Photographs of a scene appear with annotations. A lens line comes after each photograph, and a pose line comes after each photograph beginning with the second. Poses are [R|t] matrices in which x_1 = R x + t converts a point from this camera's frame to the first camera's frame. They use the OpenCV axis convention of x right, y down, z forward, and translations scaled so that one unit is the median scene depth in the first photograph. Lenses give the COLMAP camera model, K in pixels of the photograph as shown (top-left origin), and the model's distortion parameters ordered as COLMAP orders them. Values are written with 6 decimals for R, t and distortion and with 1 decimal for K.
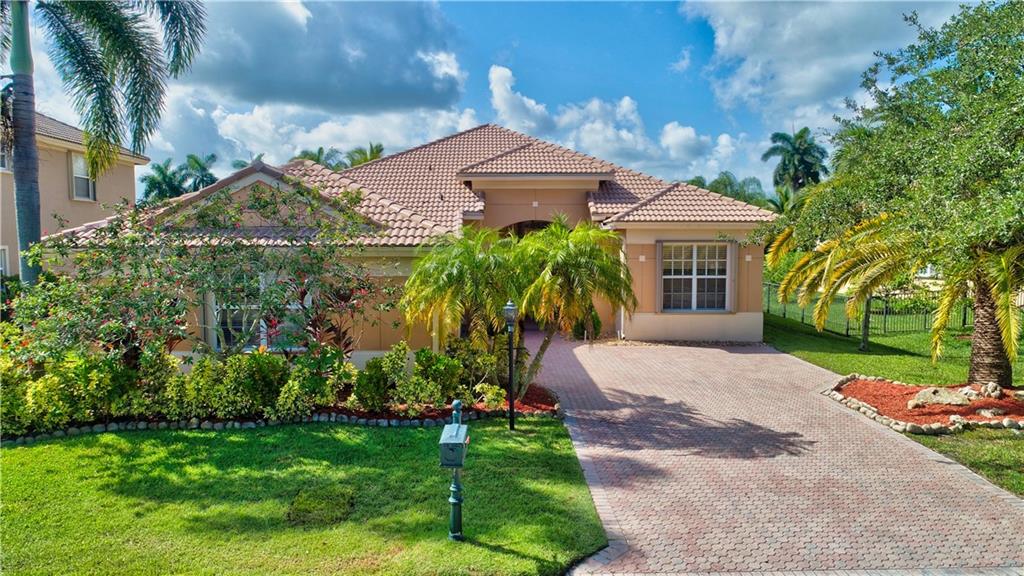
lens RADIAL K [[686.4, 0, 512.0], [0, 686.4, 288.0], [0, 0, 1]] dist [-0.001230, -0.003581]
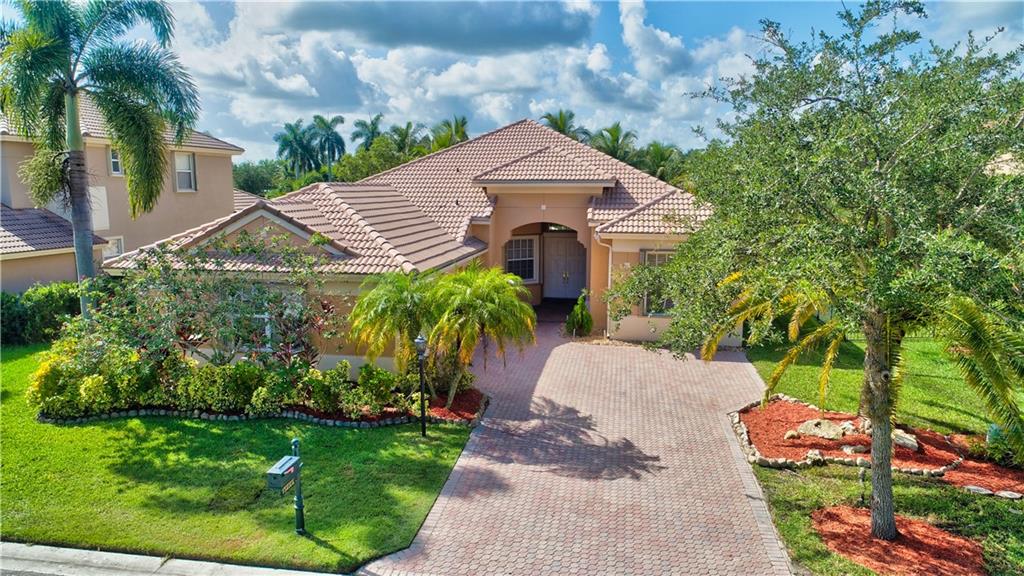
lens RADIAL K [[686.4, 0, 512.0], [0, 686.4, 288.0], [0, 0, 1]] dist [-0.001230, -0.003581]
pose [[0.982244, 0.036046, -0.184114, 0.386921], [-0.020089, 0.995935, 0.087810, -0.180548], [0.186531, -0.082552, 0.978975, -0.182002]]
